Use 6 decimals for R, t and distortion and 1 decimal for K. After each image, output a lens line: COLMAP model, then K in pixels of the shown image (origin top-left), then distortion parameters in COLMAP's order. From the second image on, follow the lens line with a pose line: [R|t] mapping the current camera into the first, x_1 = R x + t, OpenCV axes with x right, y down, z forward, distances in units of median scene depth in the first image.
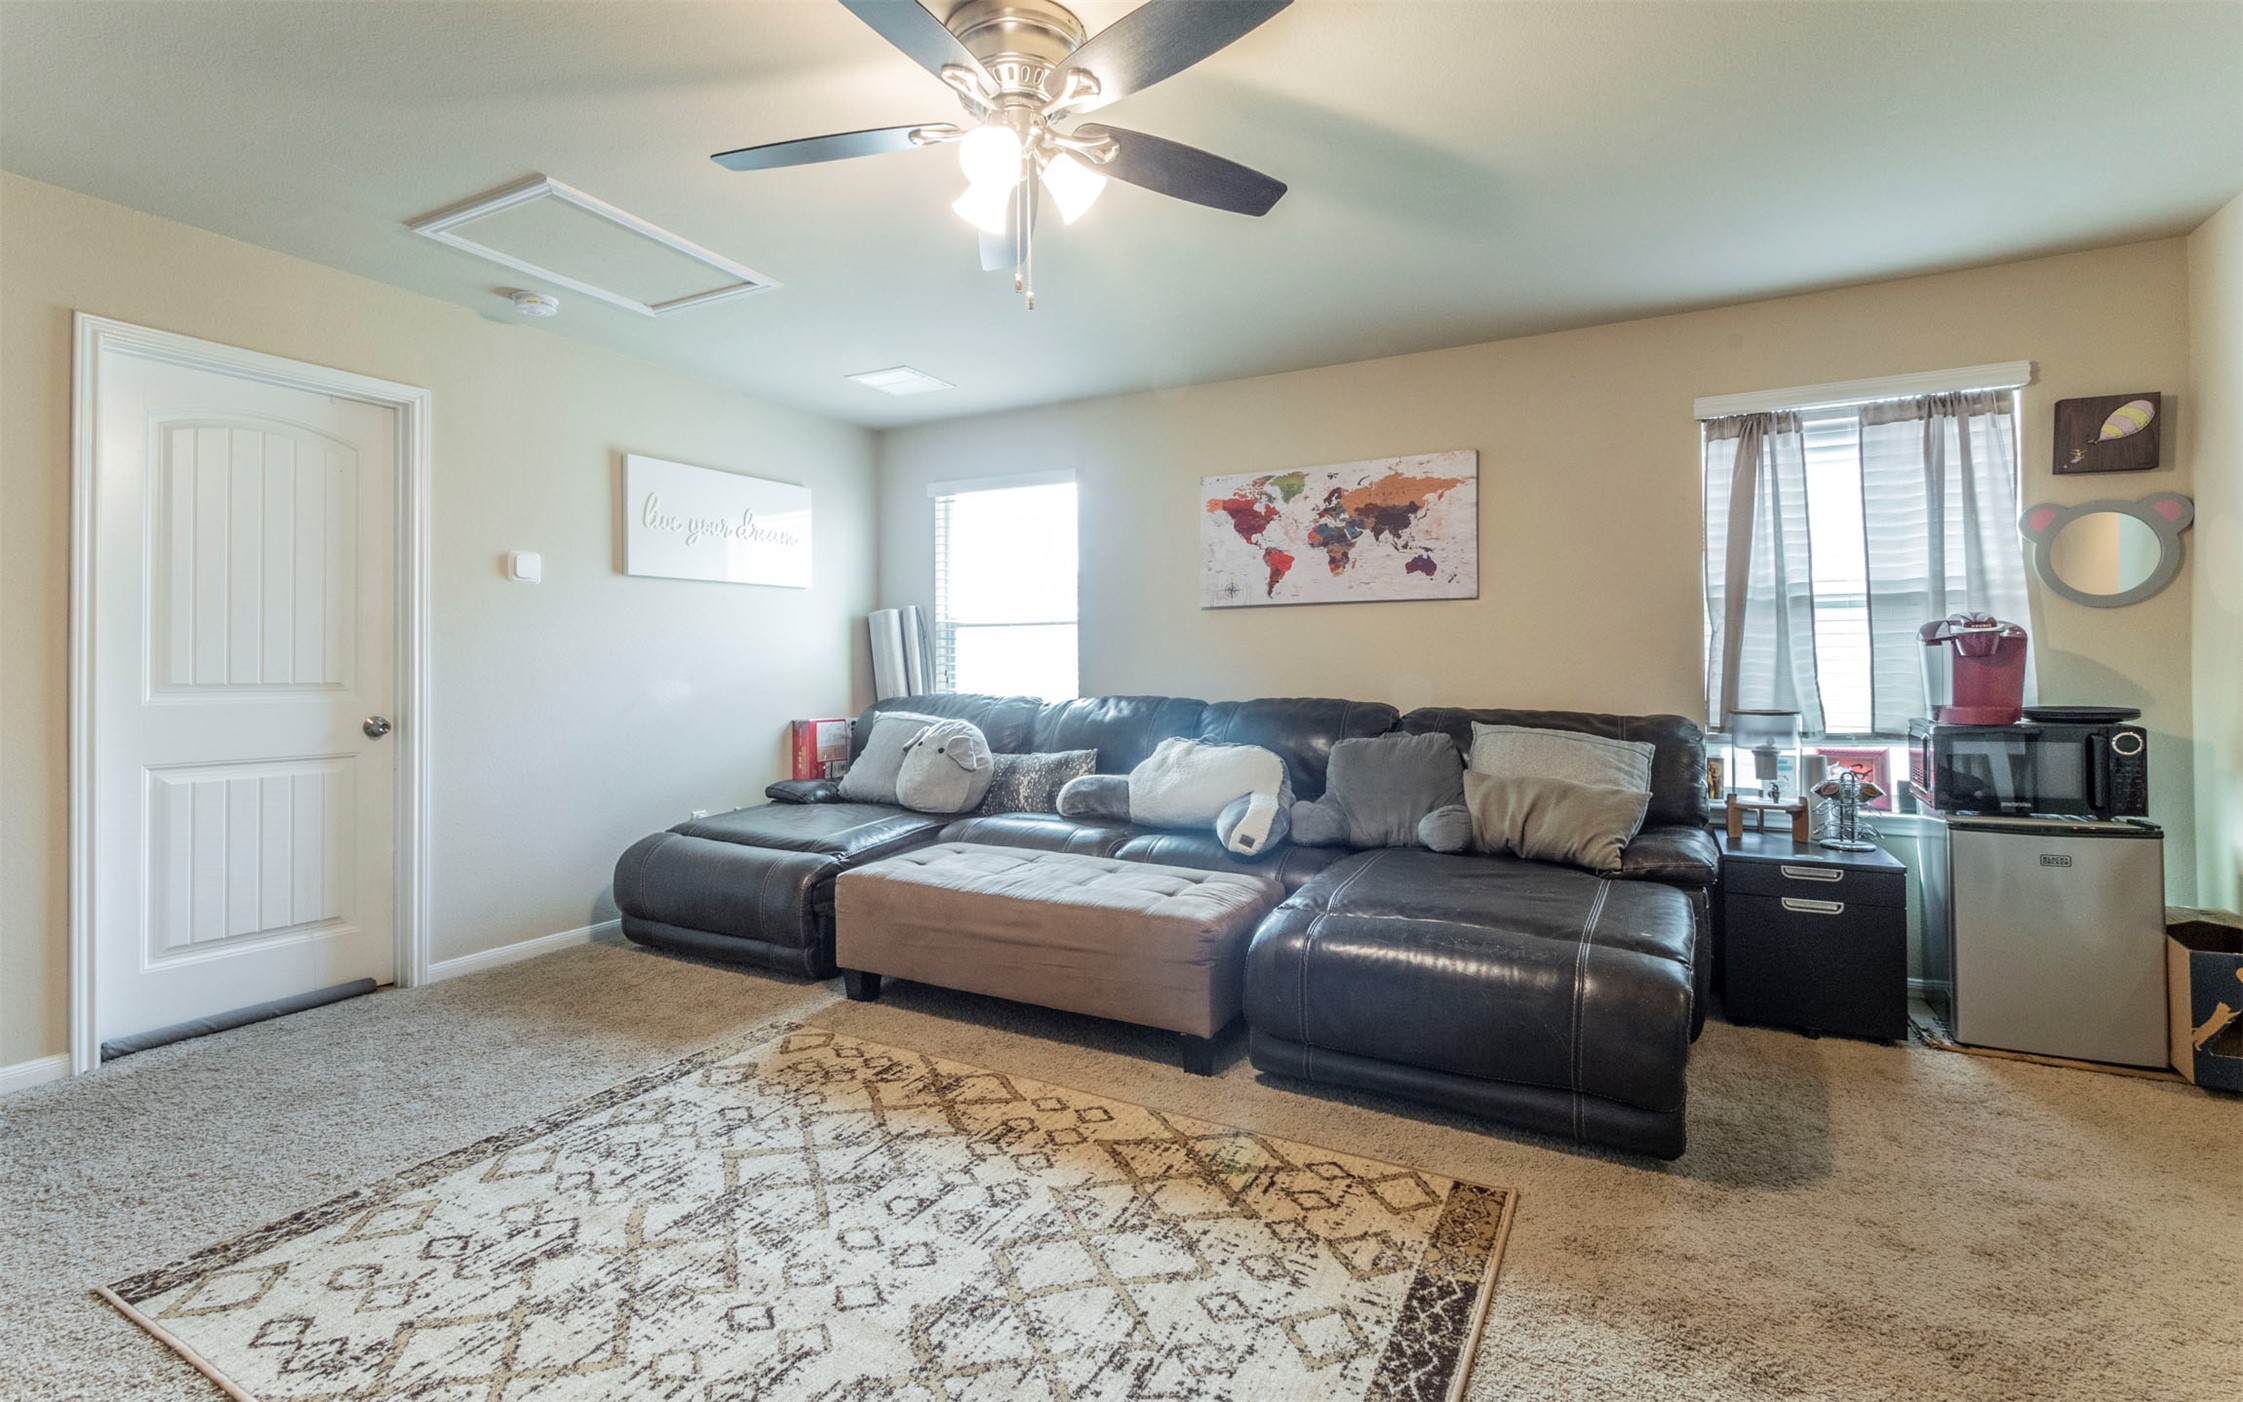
lens RADIAL K [[969.6, 0, 1139.2], [0, 969.6, 664.8], [0, 0, 1]] dist [-0.005008, 0.001136]
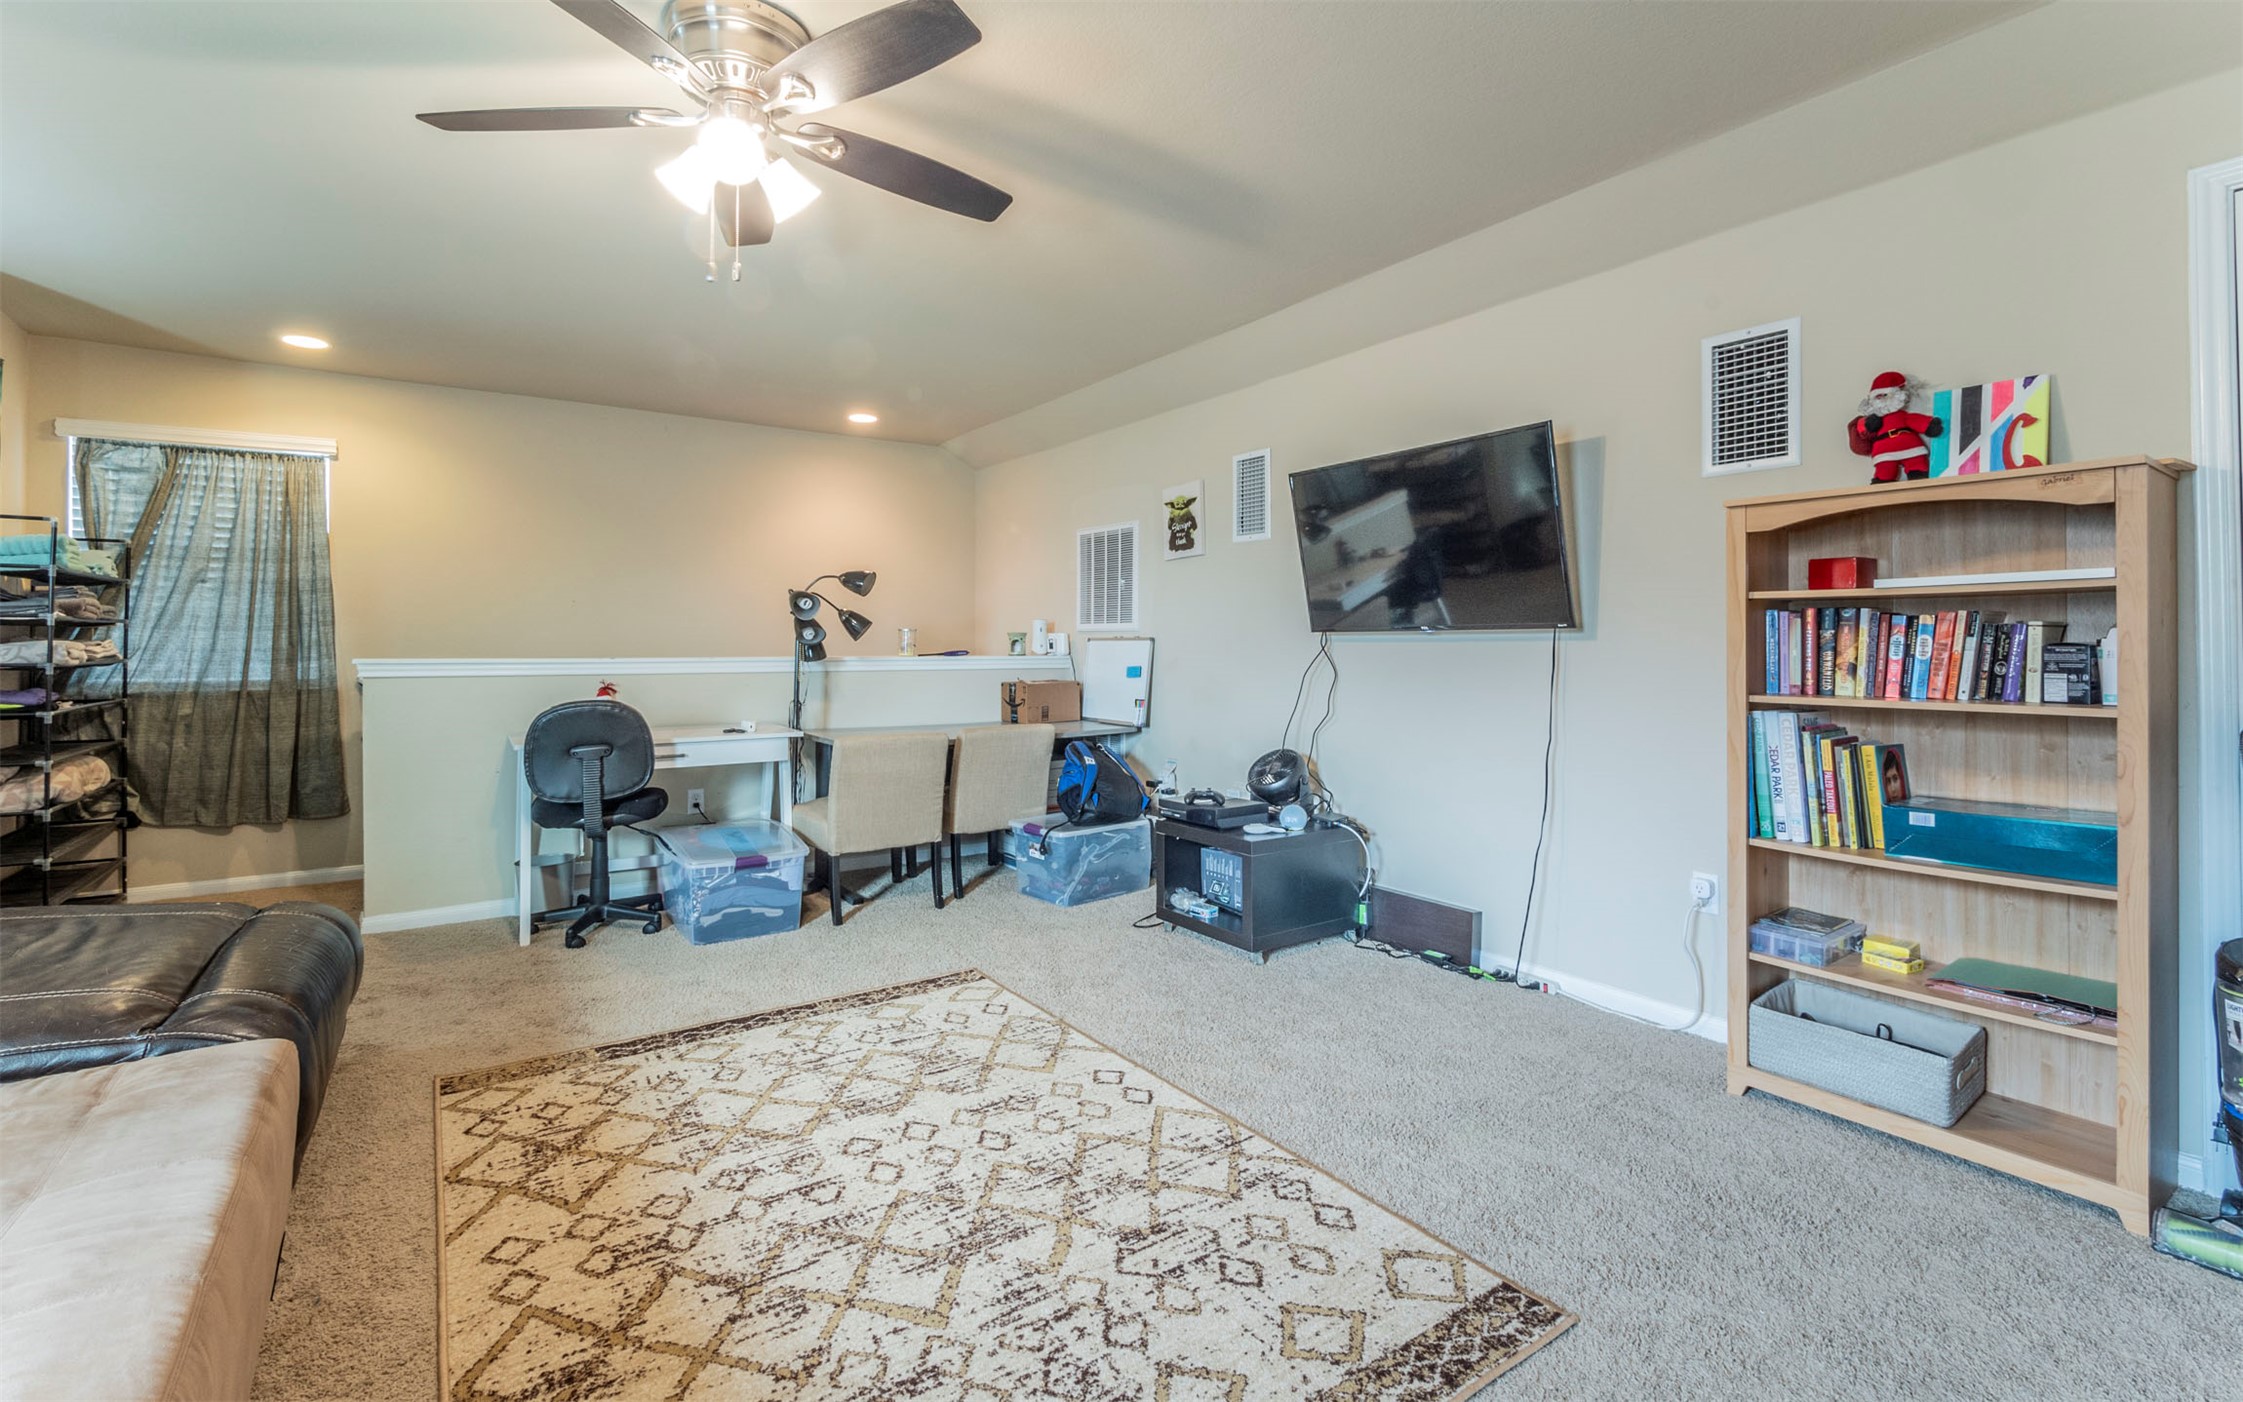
lens RADIAL K [[969.6, 0, 1088.8], [0, 969.6, 637.9], [0, 0, 1]] dist [-0.005008, 0.001136]
pose [[-0.873702, 0.005743, 0.486428, -0.838889], [-0.001331, 0.999898, -0.014196, 0.006383], [-0.486460, -0.013050, -0.873605, 1.517418]]
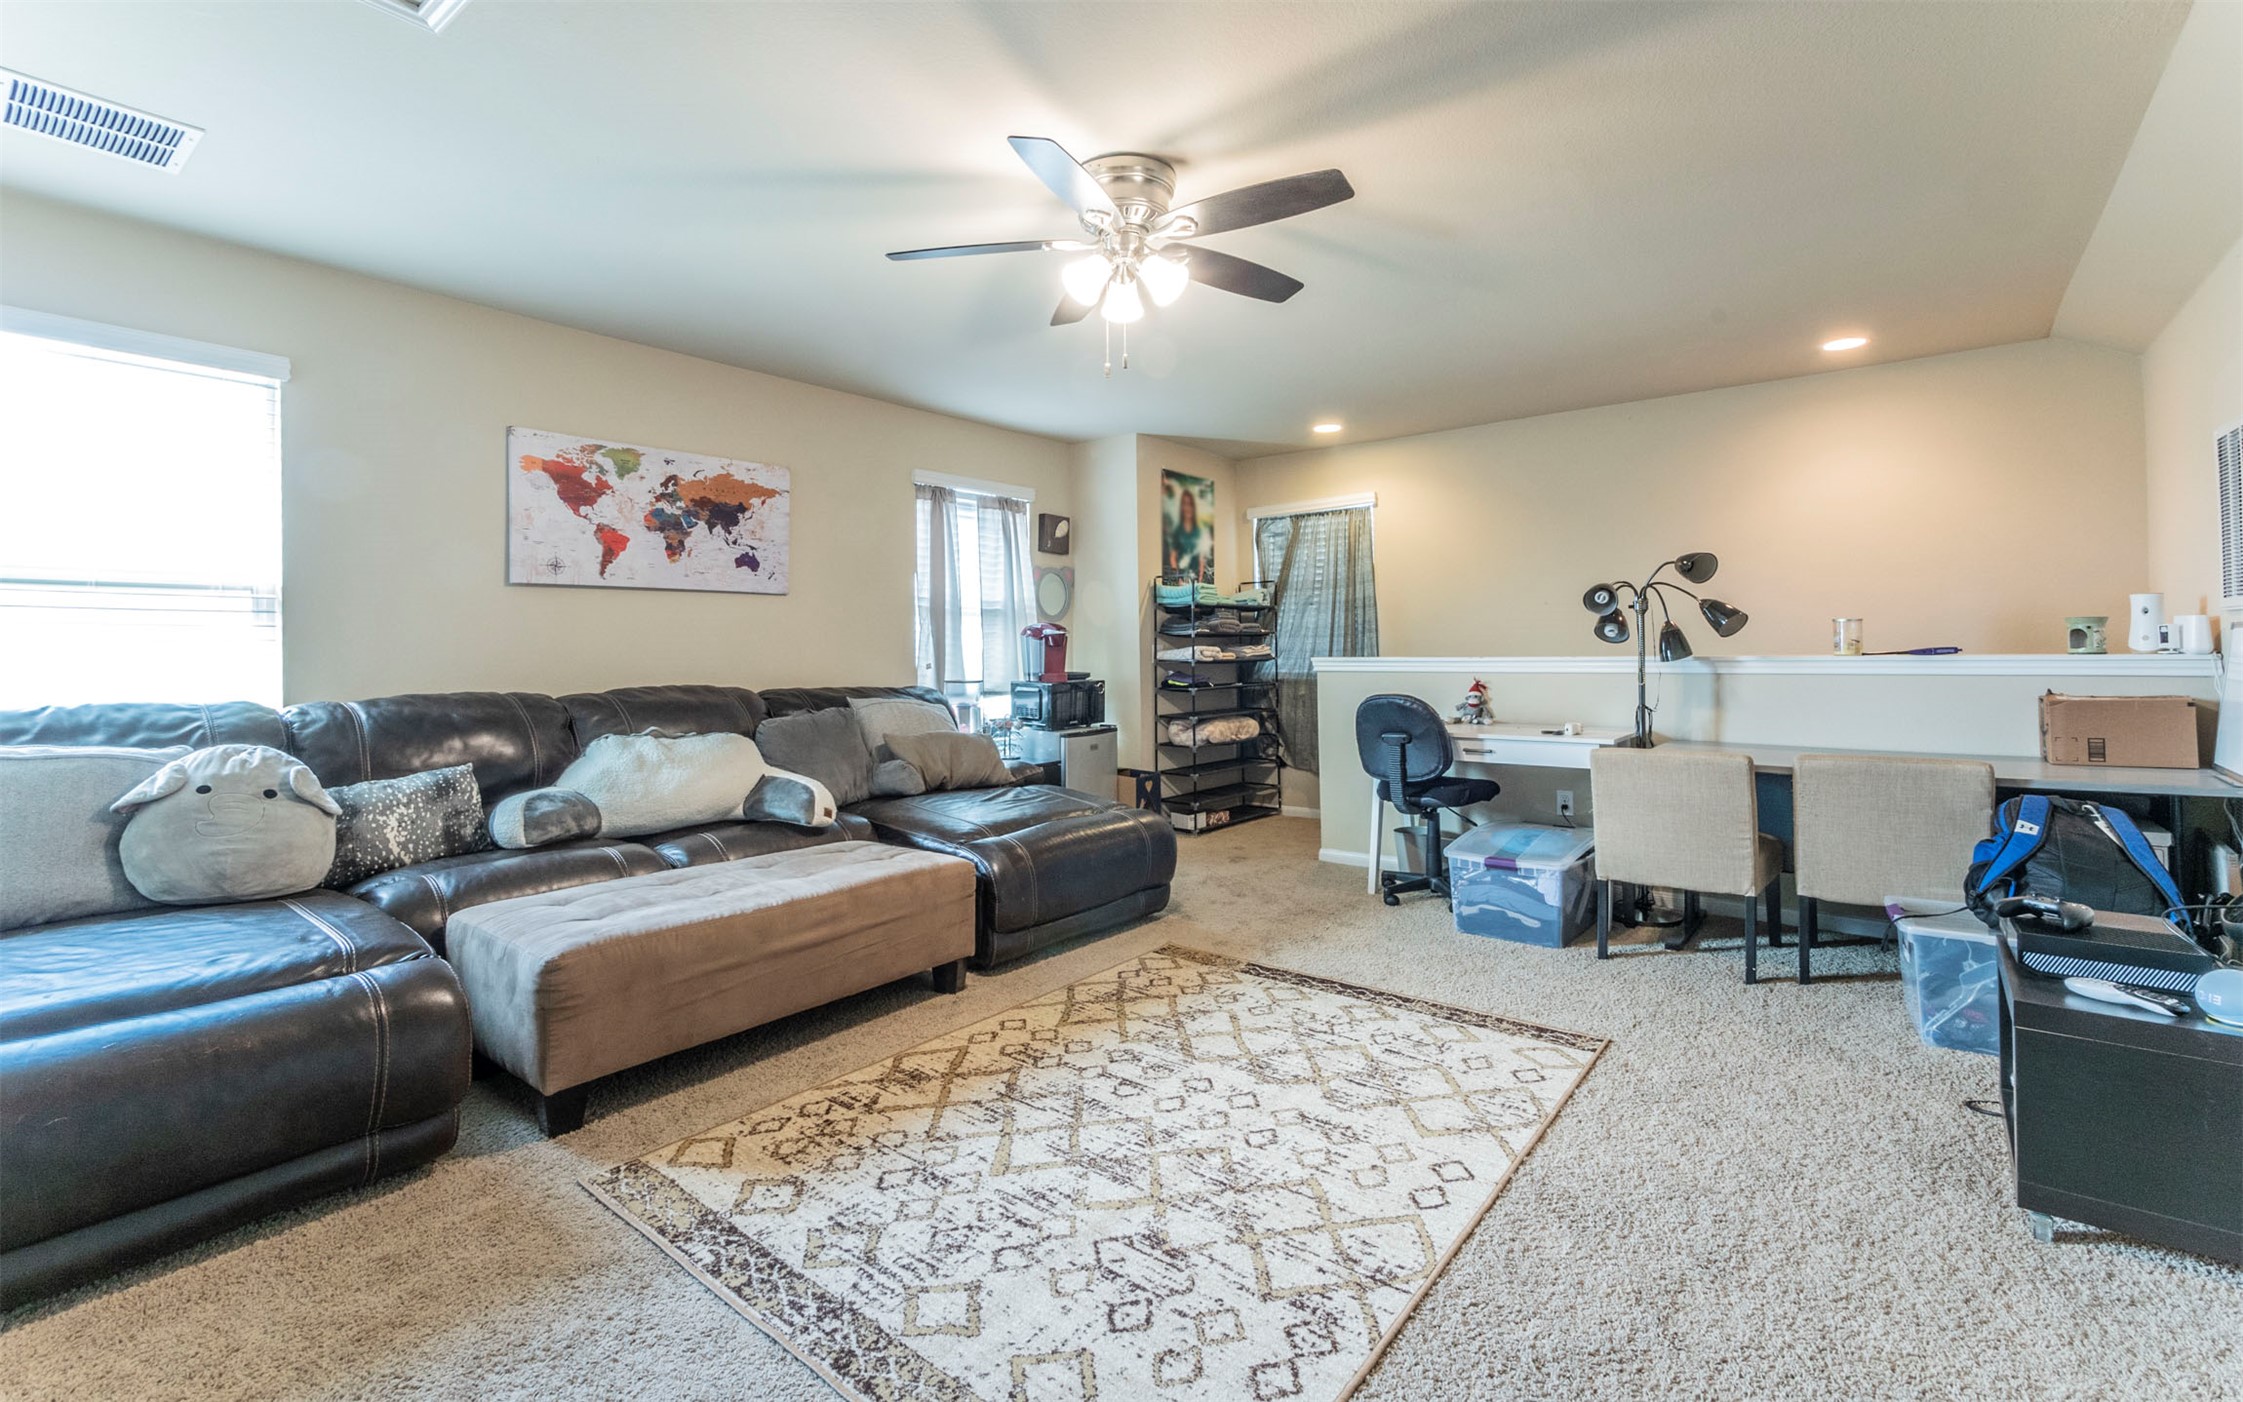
lens RADIAL K [[969.6, 0, 1107.5], [0, 969.6, 643.2], [0, 0, 1]] dist [-0.005008, 0.001136]
pose [[0.205416, 0.007388, 0.978647, -1.266961], [0.005800, 0.999945, -0.008766, 0.003887], [-0.978657, 0.007477, 0.205362, 0.671662]]
